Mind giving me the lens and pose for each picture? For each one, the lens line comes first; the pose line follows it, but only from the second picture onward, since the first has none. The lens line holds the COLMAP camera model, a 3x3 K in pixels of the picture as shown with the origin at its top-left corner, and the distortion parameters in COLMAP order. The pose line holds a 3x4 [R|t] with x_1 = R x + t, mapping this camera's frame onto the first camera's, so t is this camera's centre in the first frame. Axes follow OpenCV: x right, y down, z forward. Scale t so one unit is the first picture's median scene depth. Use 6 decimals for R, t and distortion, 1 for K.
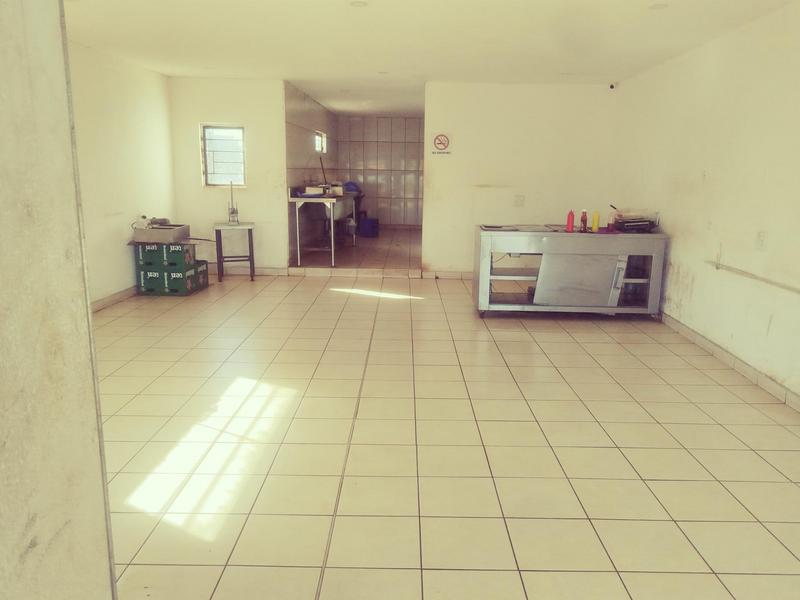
lens RADIAL K [[617.6, 0, 398.7], [0, 617.6, 313.9], [0, 0, 1]] dist [0.001946, -0.009228]
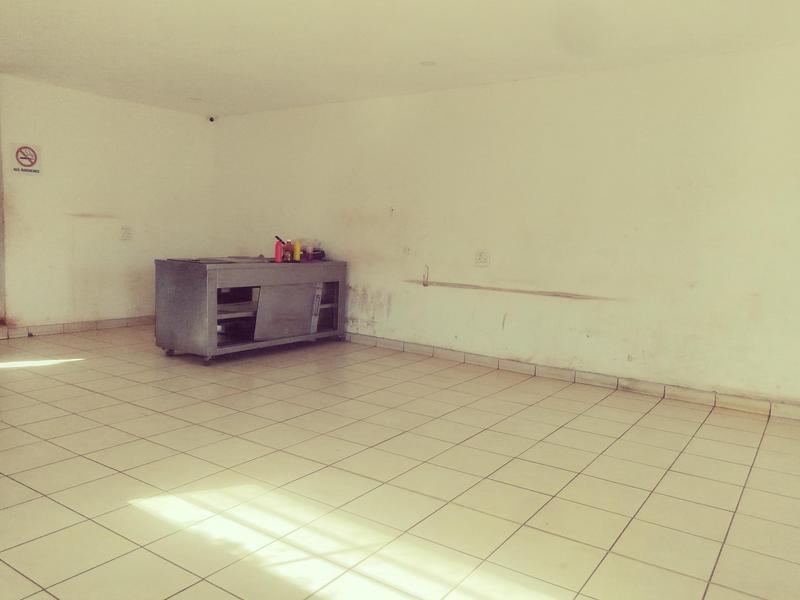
lens RADIAL K [[617.6, 0, 398.7], [0, 617.6, 313.9], [0, 0, 1]] dist [0.001946, -0.009228]
pose [[0.560986, -0.098324, 0.821965, -0.426169], [0.155335, 0.987787, 0.012145, -0.033952], [-0.813121, 0.120867, 0.569408, 0.296242]]
